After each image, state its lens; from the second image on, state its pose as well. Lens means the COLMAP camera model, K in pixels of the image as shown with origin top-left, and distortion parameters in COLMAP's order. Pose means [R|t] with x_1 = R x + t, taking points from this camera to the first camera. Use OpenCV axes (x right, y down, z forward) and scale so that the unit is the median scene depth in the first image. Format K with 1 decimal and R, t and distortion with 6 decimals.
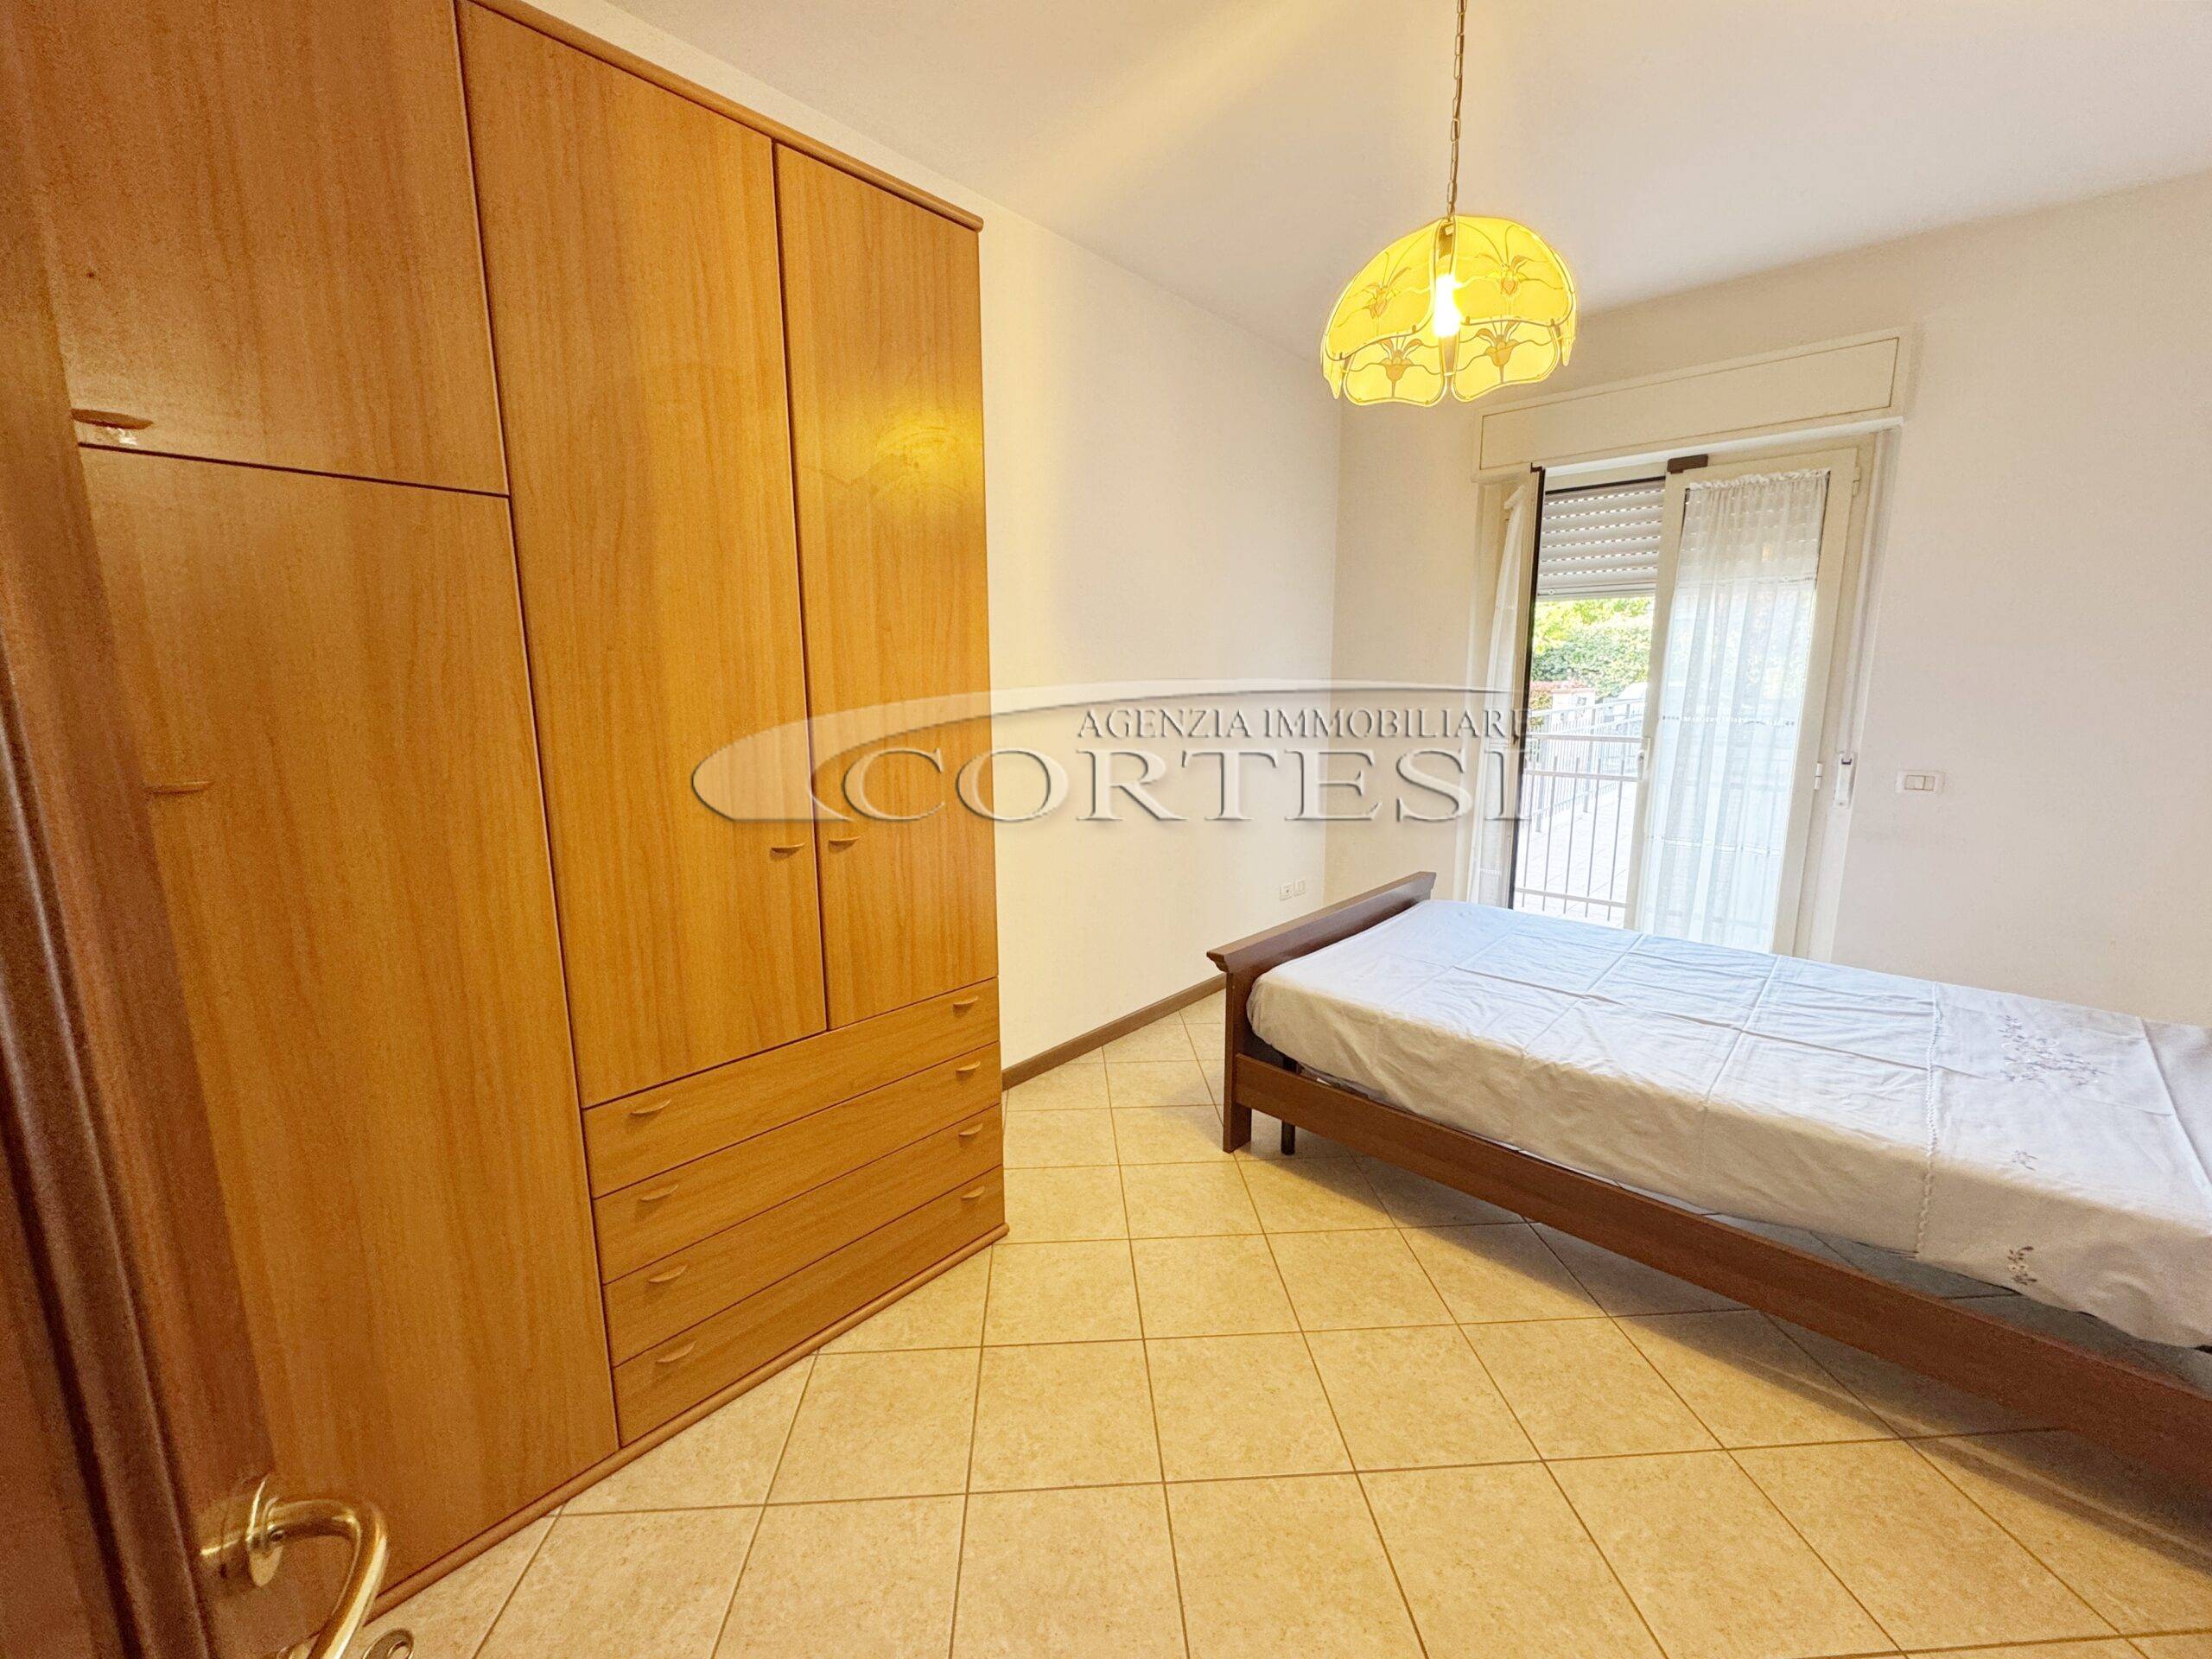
lens RADIAL K [[885.8, 0, 1094.1], [0, 885.8, 829.8], [0, 0, 1]] dist [0.002552, 0.000491]
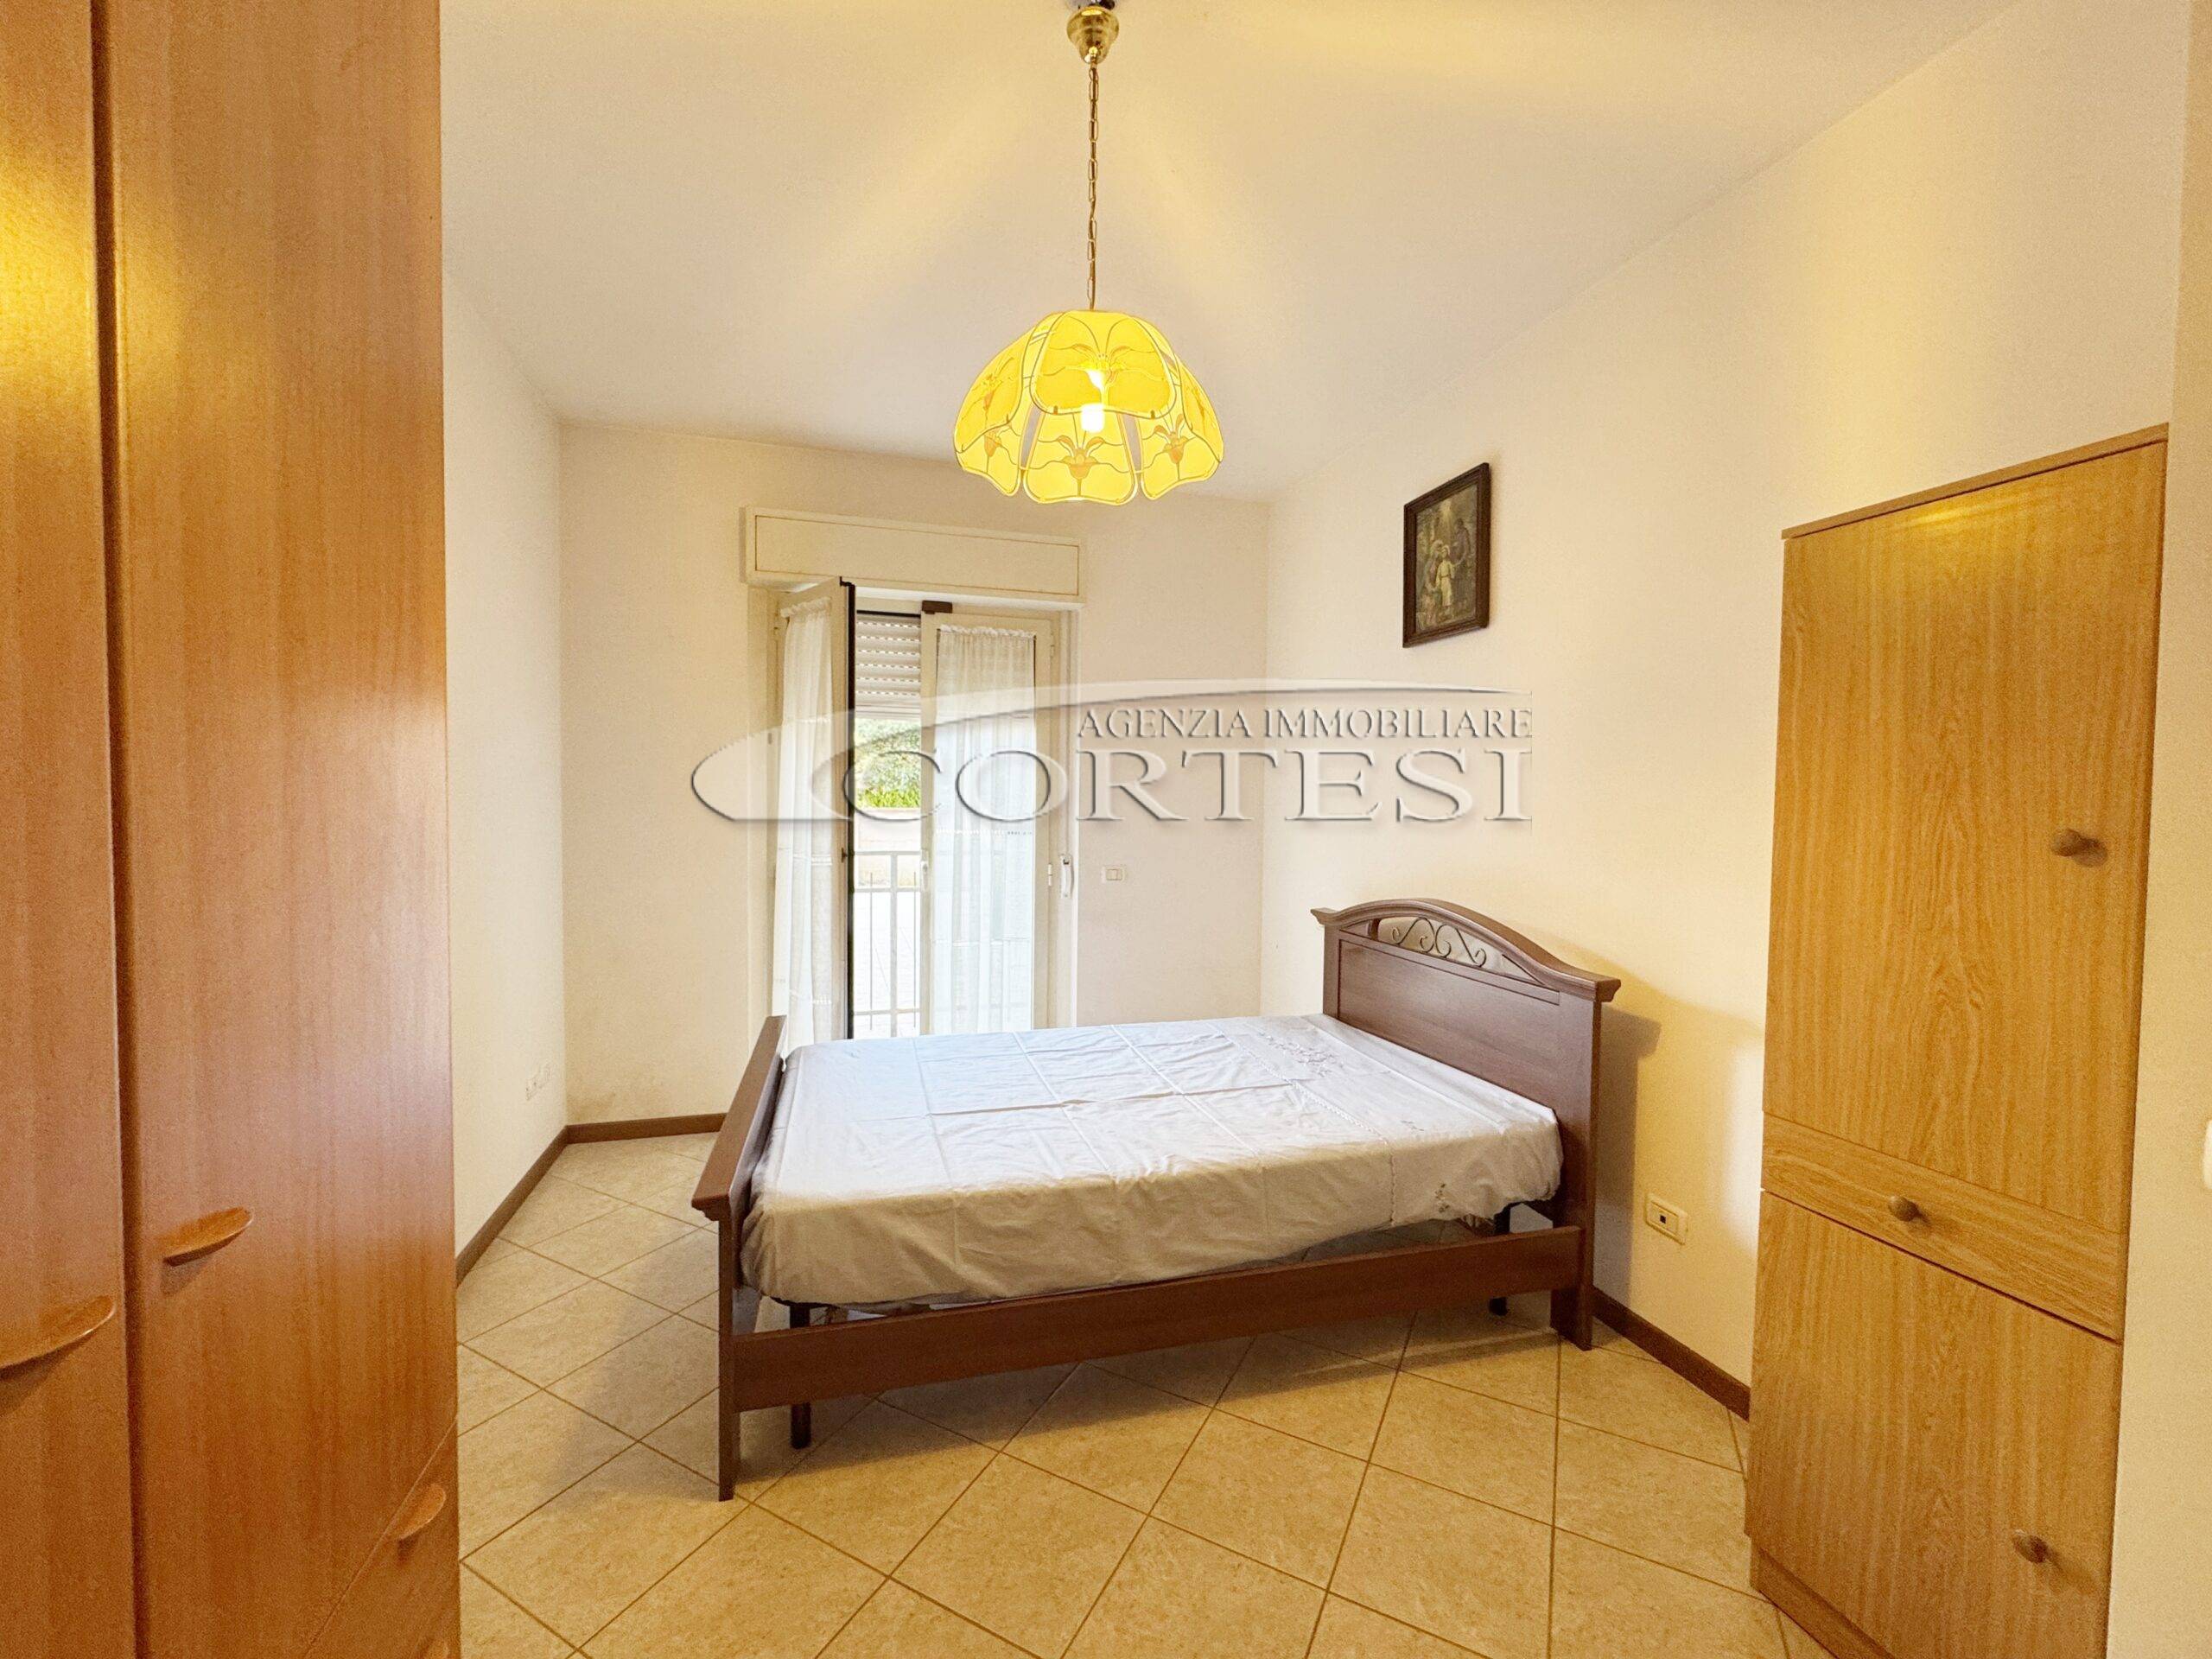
lens RADIAL K [[903.0, 0, 1096.3], [0, 903.0, 826.2], [0, 0, 1]] dist [-0.006039, 0.000807]
pose [[0.518562, -0.016742, 0.854876, -0.312184], [0.133015, 0.989216, -0.061313, -0.059463], [-0.844630, 0.145506, 0.515197, 0.410899]]
